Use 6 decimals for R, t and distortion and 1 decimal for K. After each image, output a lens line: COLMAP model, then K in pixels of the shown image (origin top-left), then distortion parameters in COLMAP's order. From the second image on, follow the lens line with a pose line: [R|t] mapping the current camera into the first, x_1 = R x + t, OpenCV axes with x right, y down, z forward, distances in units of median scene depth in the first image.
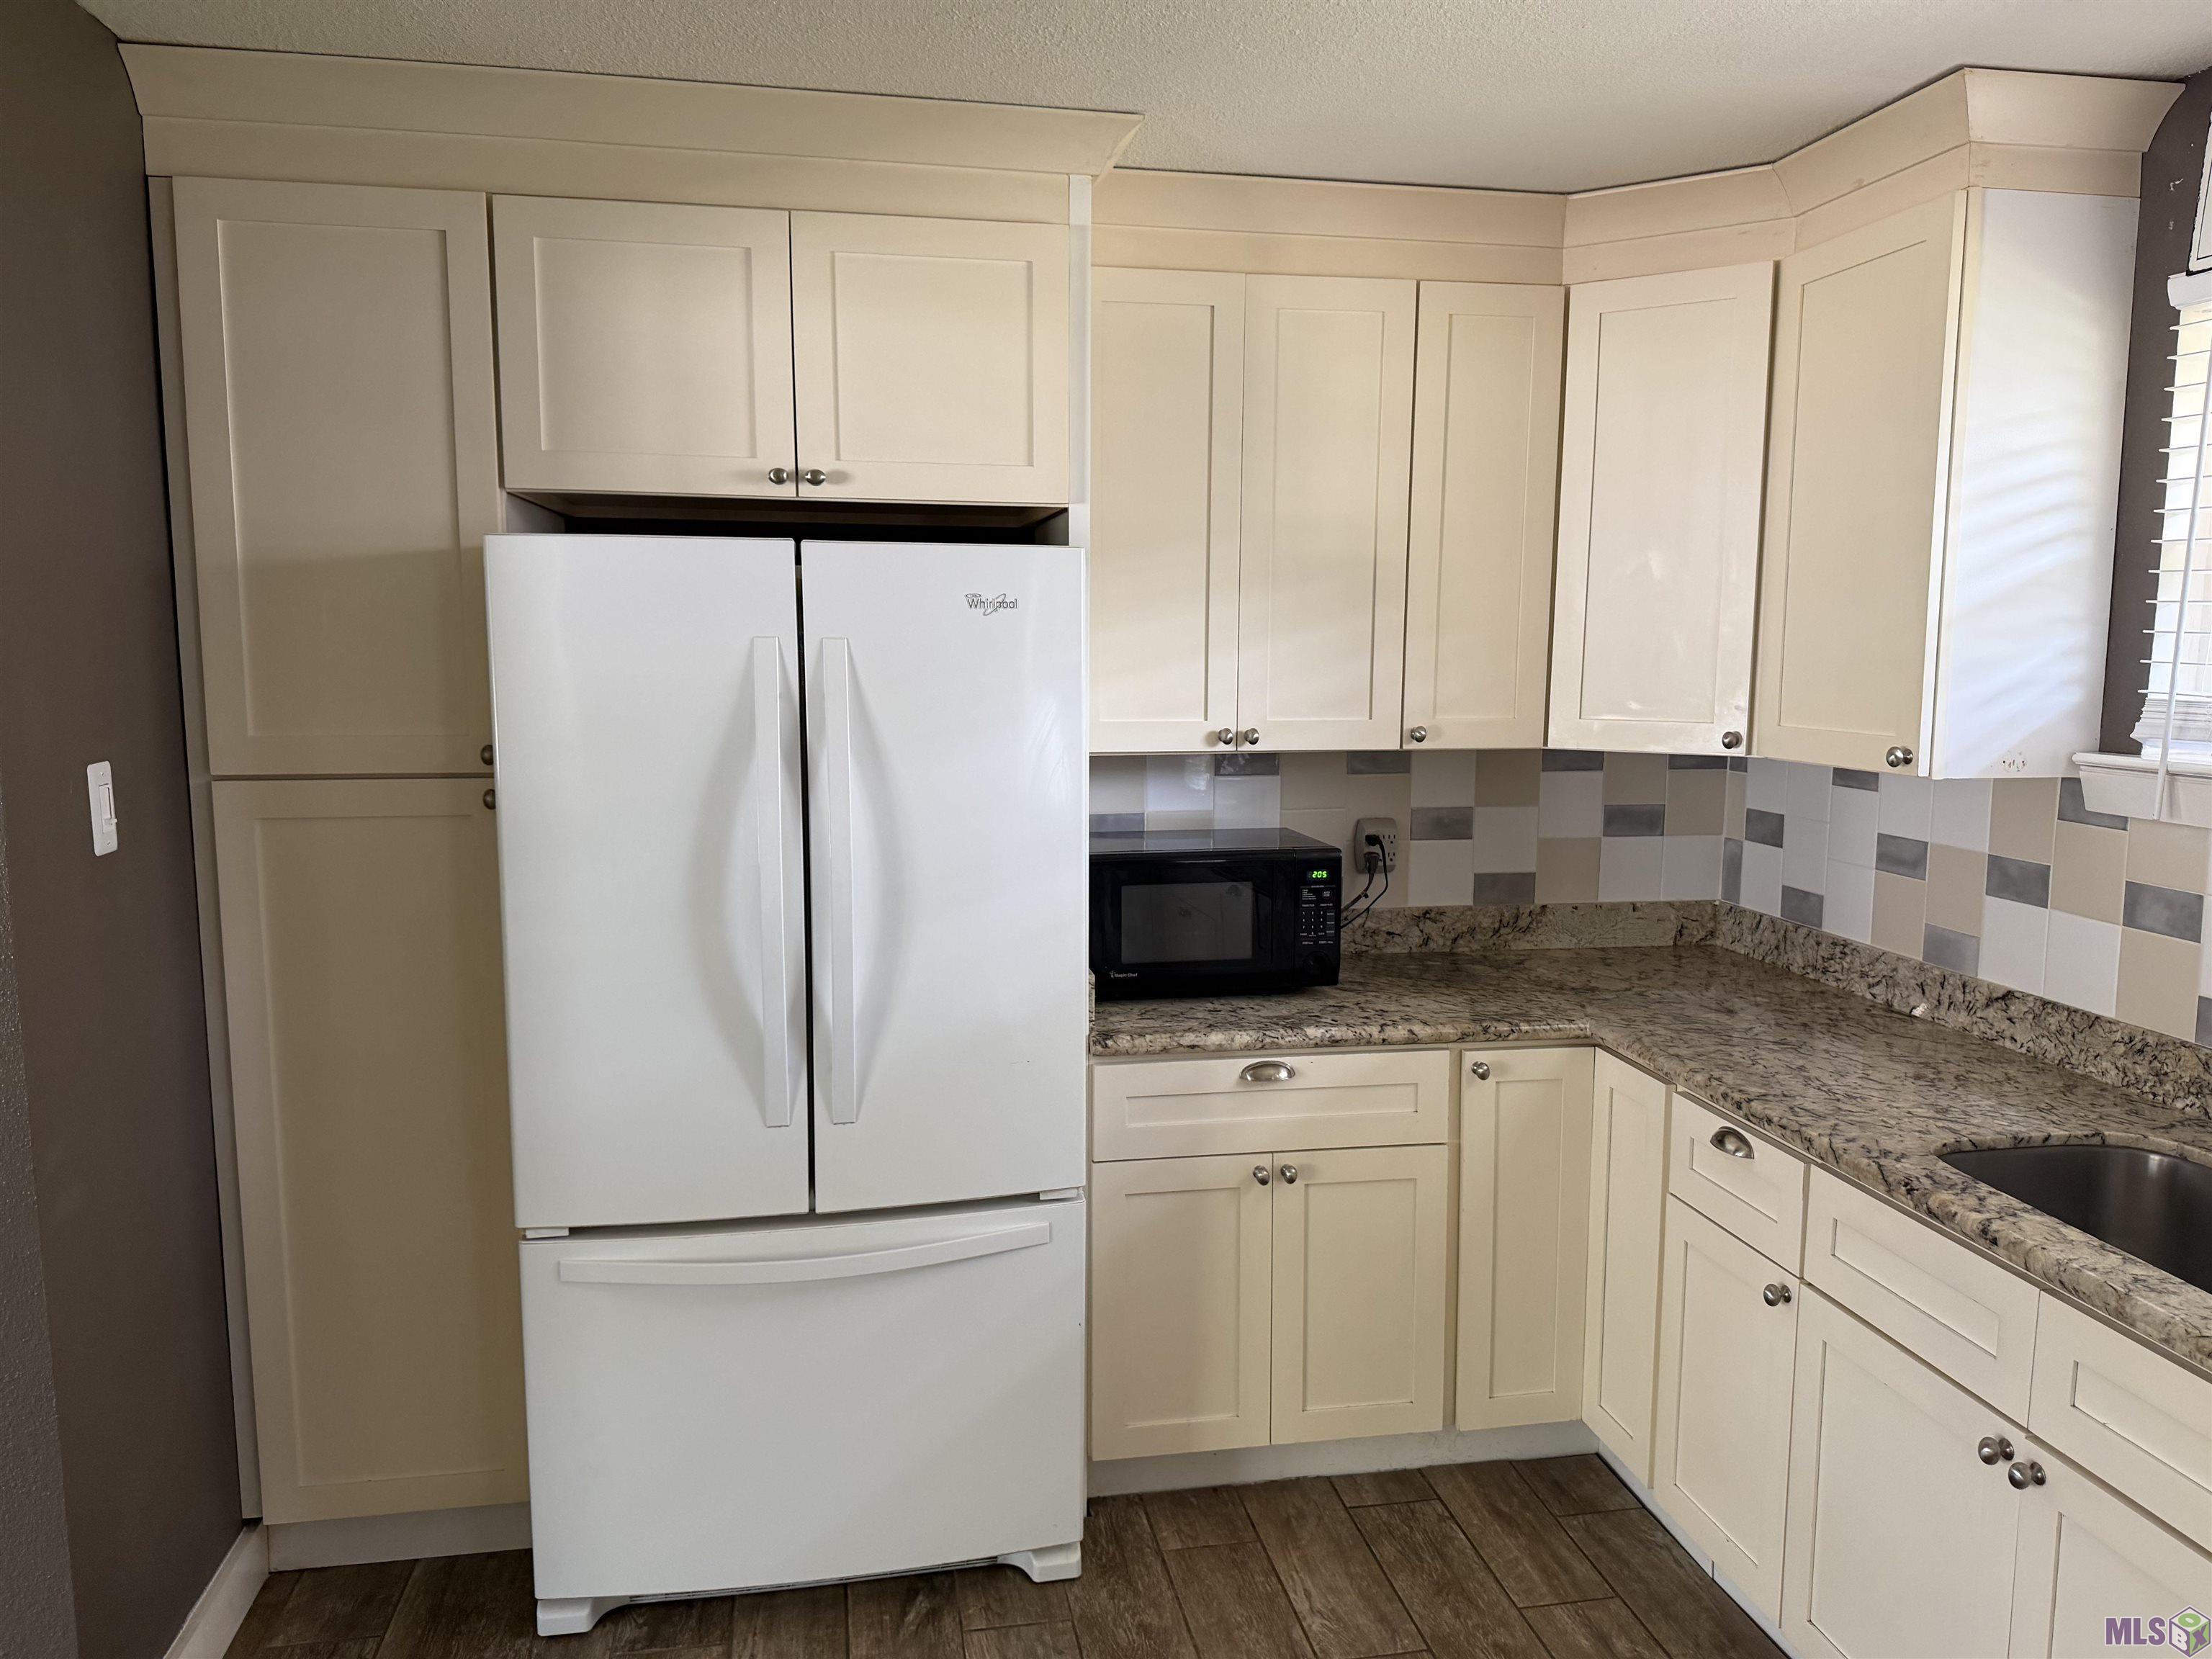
lens RADIAL K [[1544.0, 0, 1120.9], [0, 1544.0, 827.6], [0, 0, 1]] dist [0.058505, -0.089653]
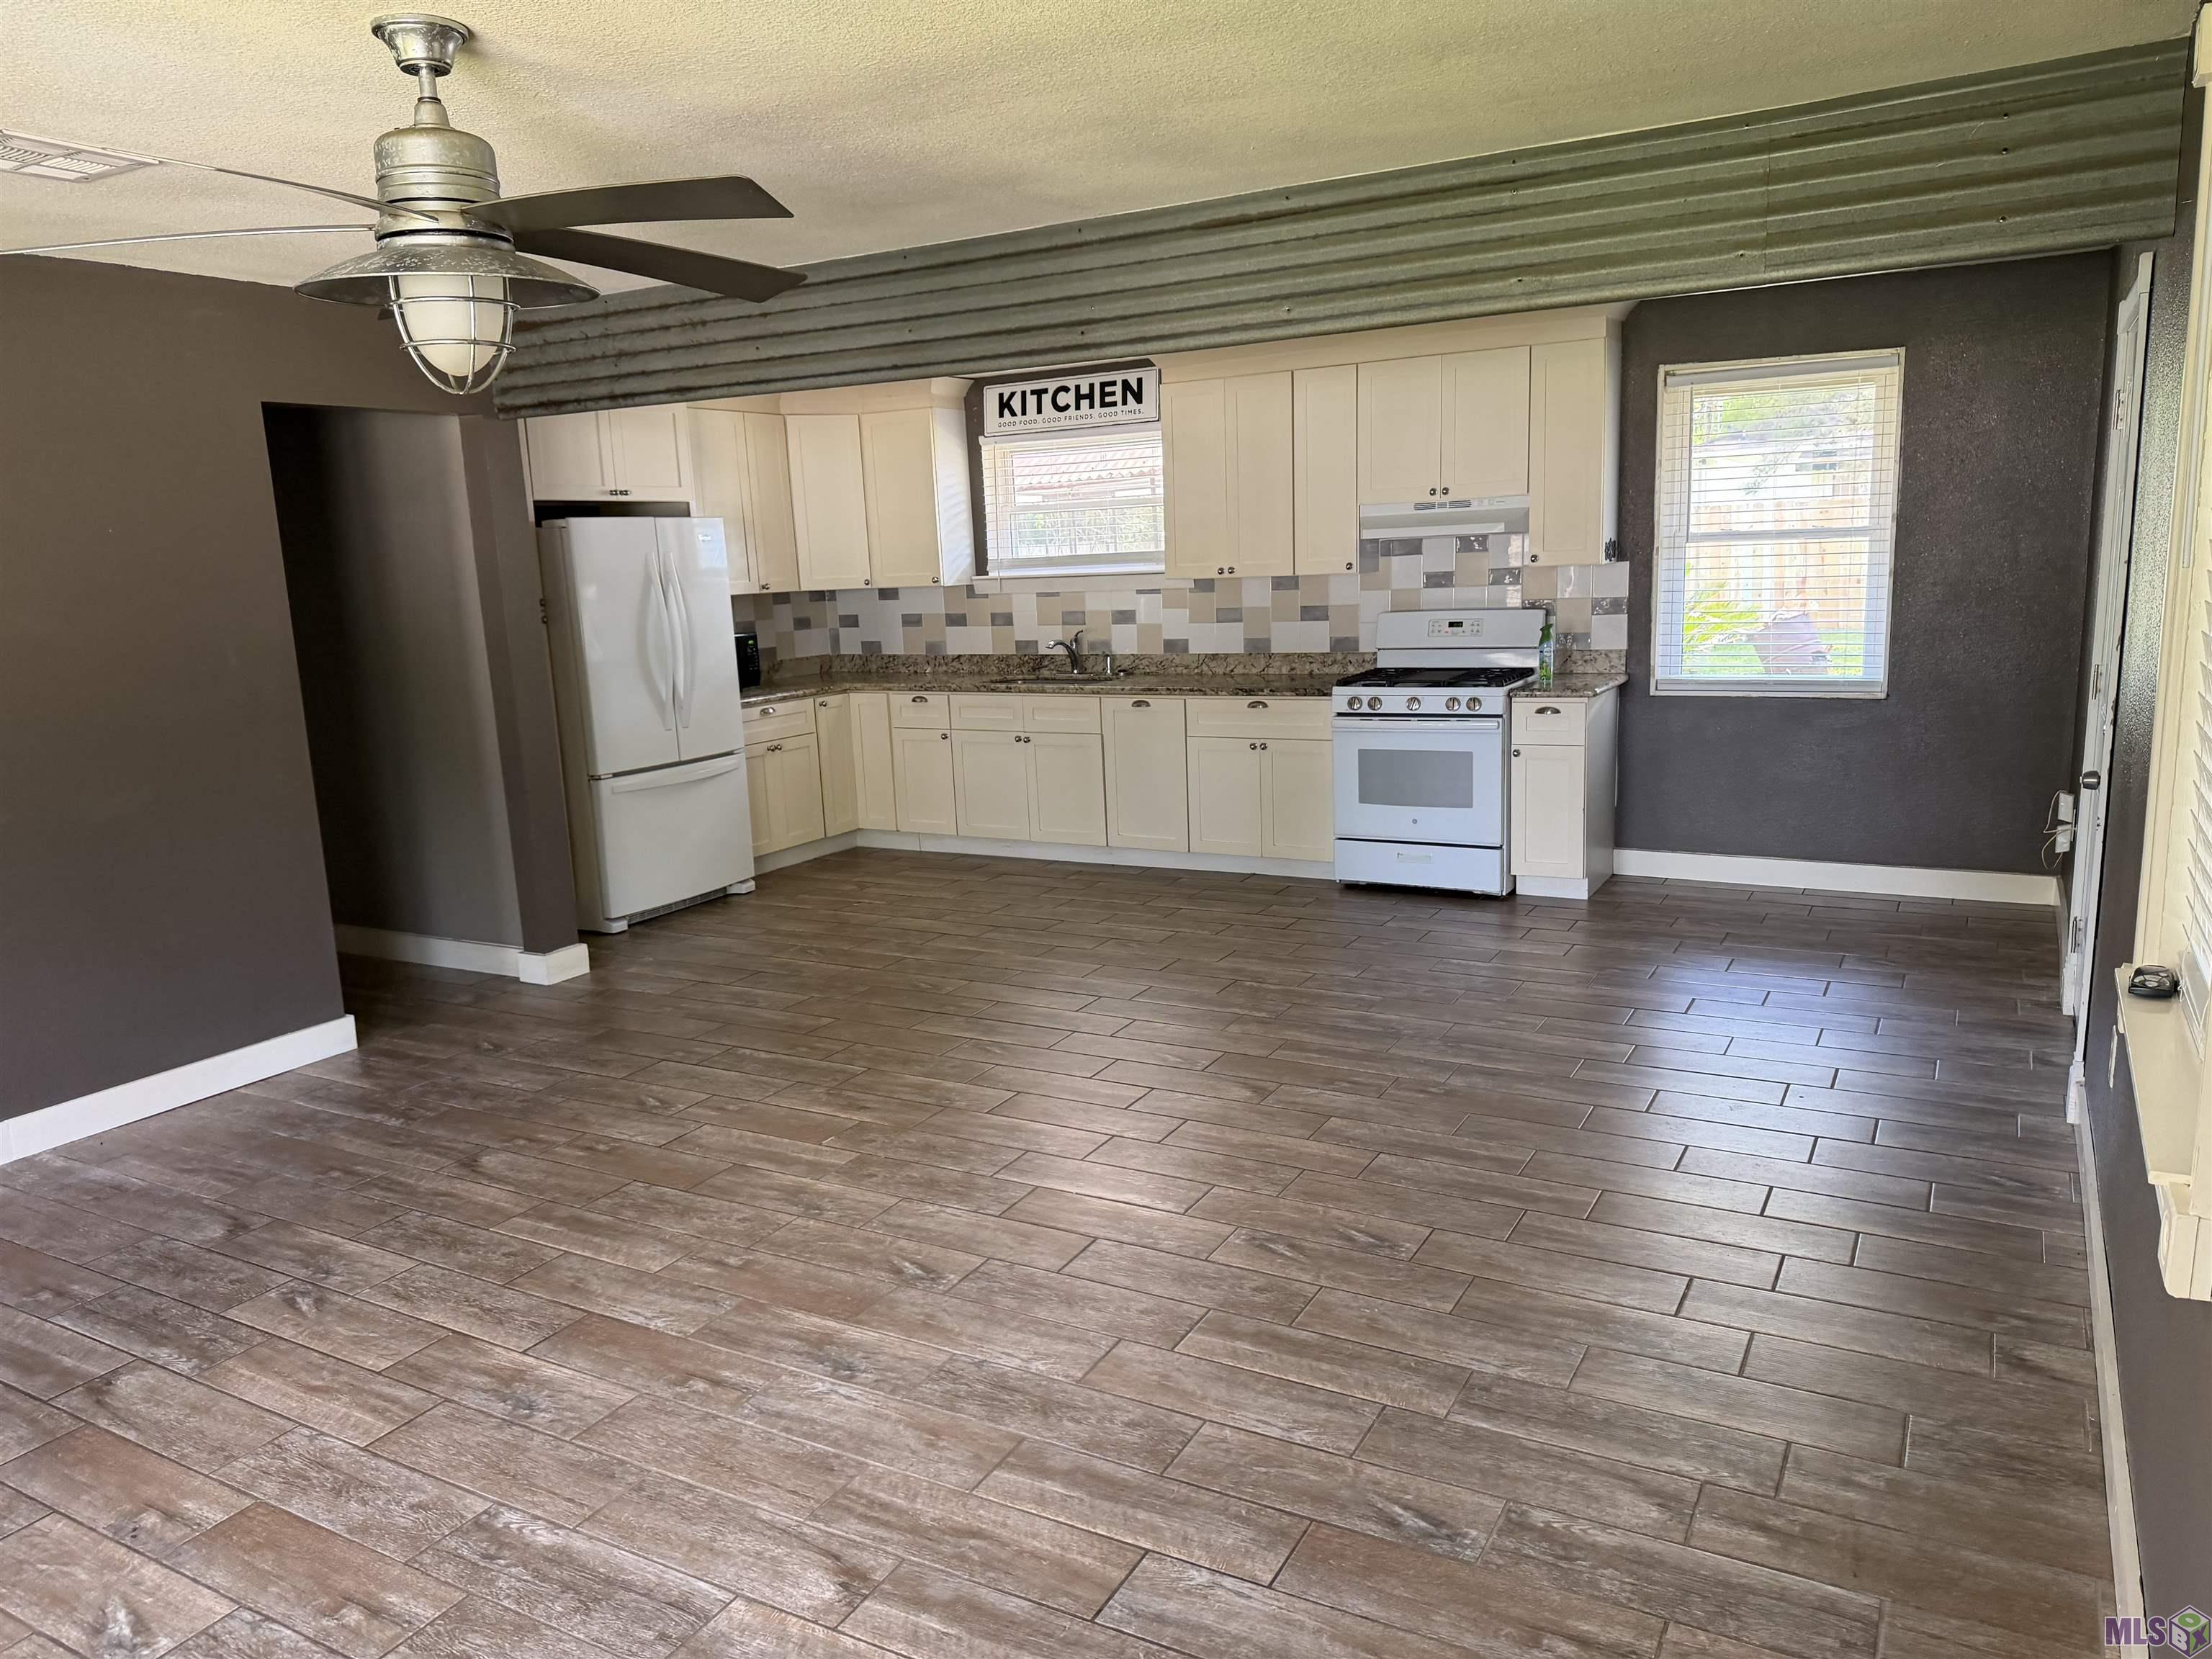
lens RADIAL K [[1547.8, 0, 1108.9], [0, 1547.8, 857.4], [0, 0, 1]] dist [0.067019, 0.000409]
pose [[0.640773, -0.180439, 0.746225, -1.689013], [0.137319, 0.983251, 0.119839, 0.175000], [-0.755350, 0.025681, 0.654818, -1.311913]]
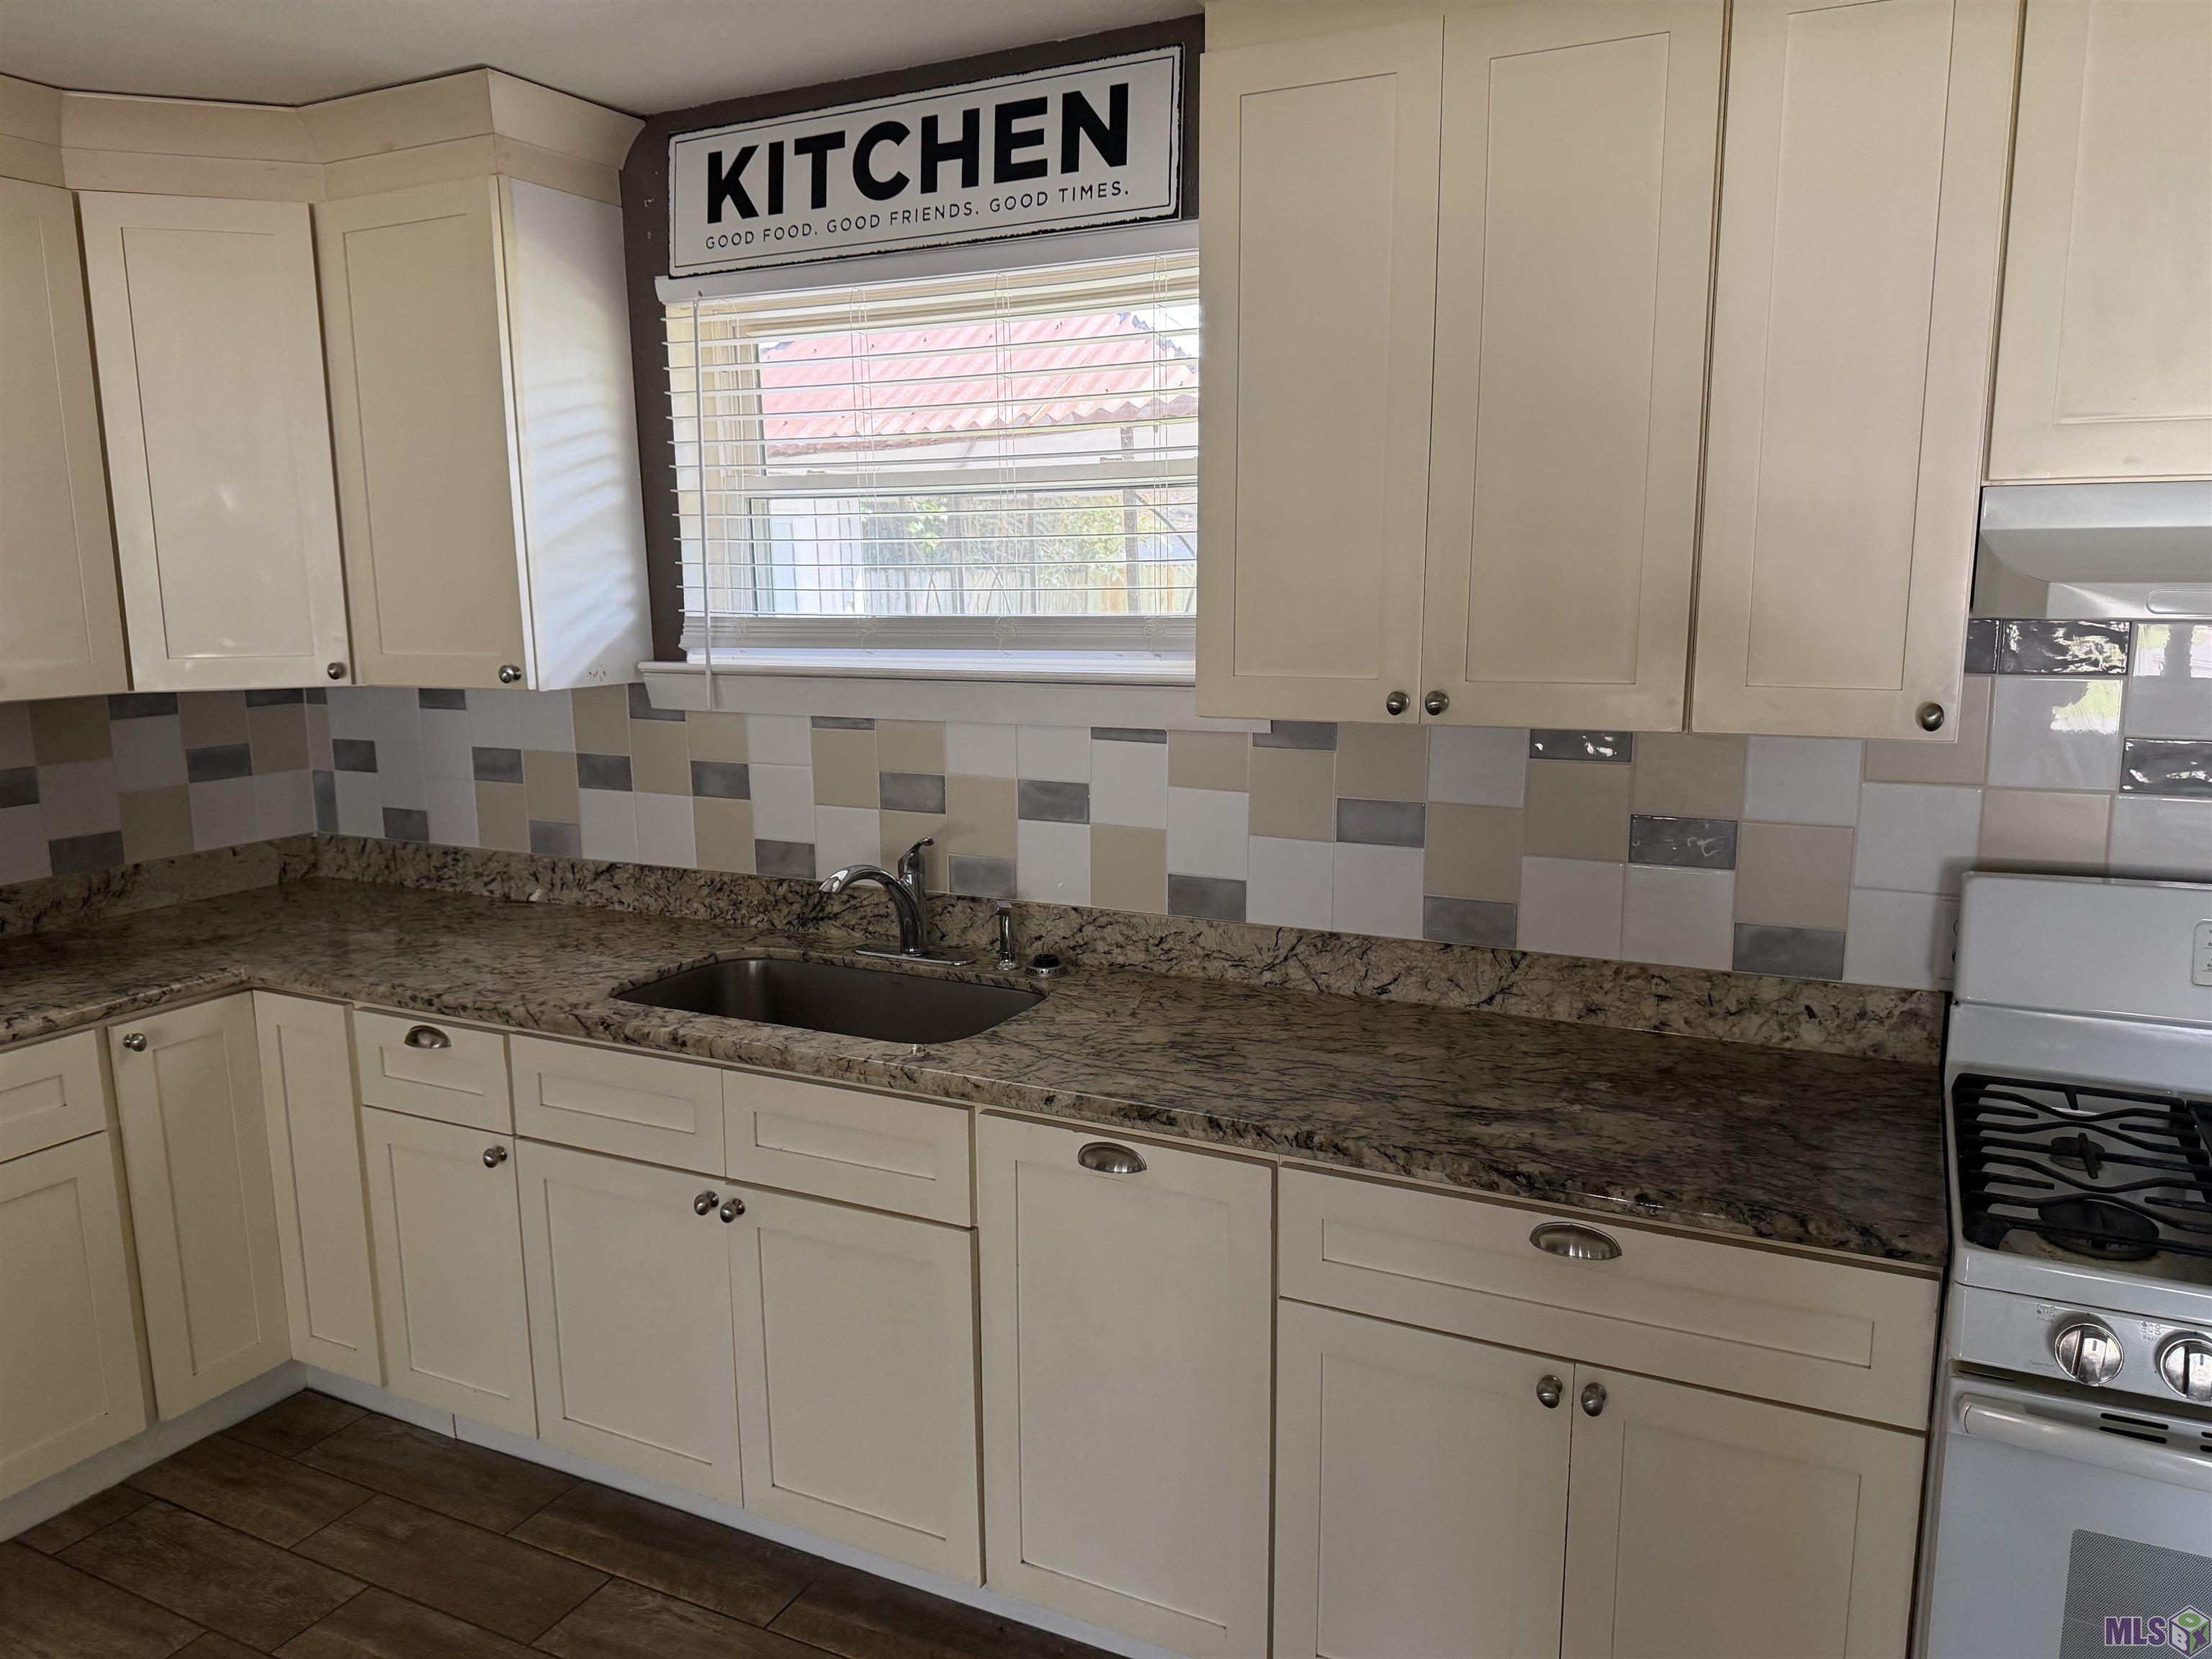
lens RADIAL K [[1544.0, 0, 1120.9], [0, 1544.0, 827.6], [0, 0, 1]] dist [0.058505, -0.089653]
pose [[0.594223, -0.144175, 0.791273, -0.144011], [0.110333, 0.989114, 0.097366, 0.003666], [-0.796696, 0.029446, 0.603662, -0.042270]]
